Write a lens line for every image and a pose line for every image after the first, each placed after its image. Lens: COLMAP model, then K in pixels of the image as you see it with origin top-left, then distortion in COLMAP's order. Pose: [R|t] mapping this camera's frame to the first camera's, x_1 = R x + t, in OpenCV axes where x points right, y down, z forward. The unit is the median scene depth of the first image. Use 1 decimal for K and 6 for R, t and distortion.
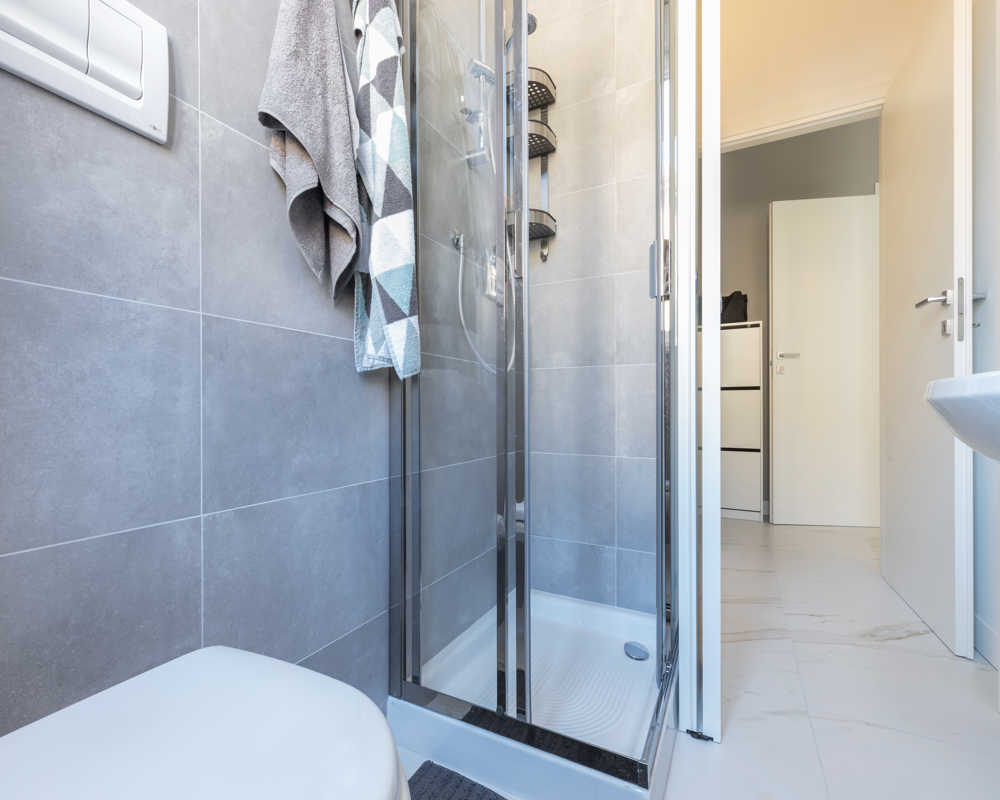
lens RADIAL K [[450.3, 0, 501.8], [0, 450.3, 410.3], [0, 0, 1]] dist [0.001592, -0.001585]
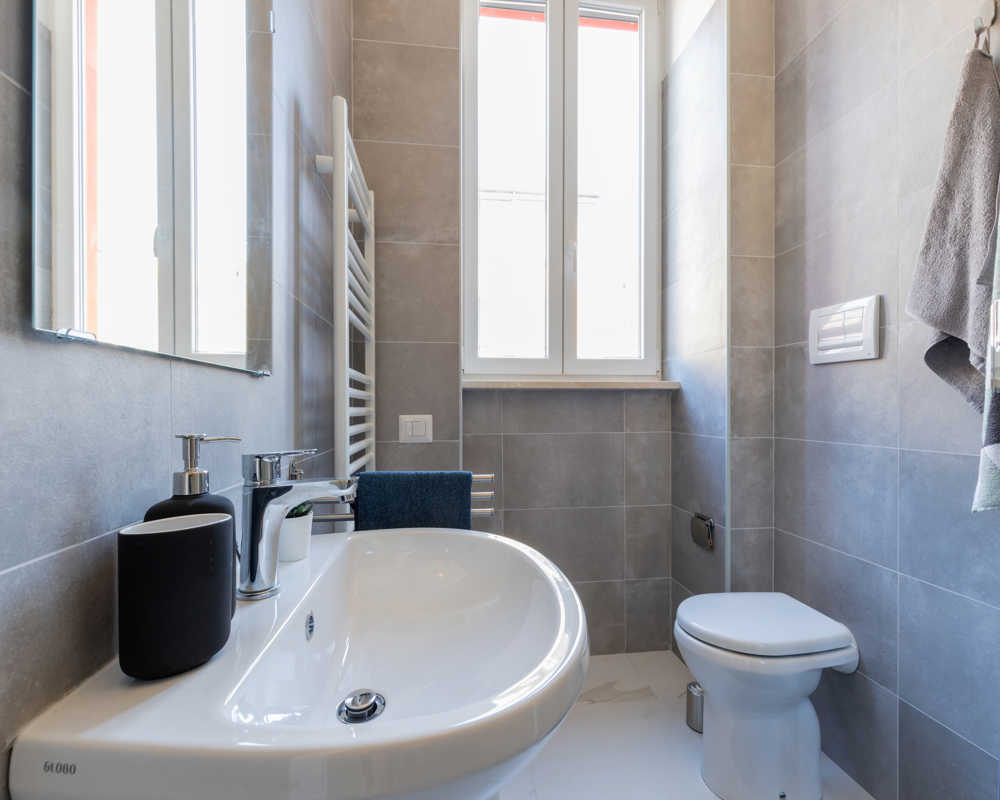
lens RADIAL K [[450.3, 0, 497.8], [0, 450.3, 405.6], [0, 0, 1]] dist [0.001592, -0.001585]
pose [[-0.815336, 0.003360, -0.578978, 1.519269], [0.005085, 0.999986, -0.001358, -0.393521], [0.578966, -0.004051, -0.815342, 1.559973]]
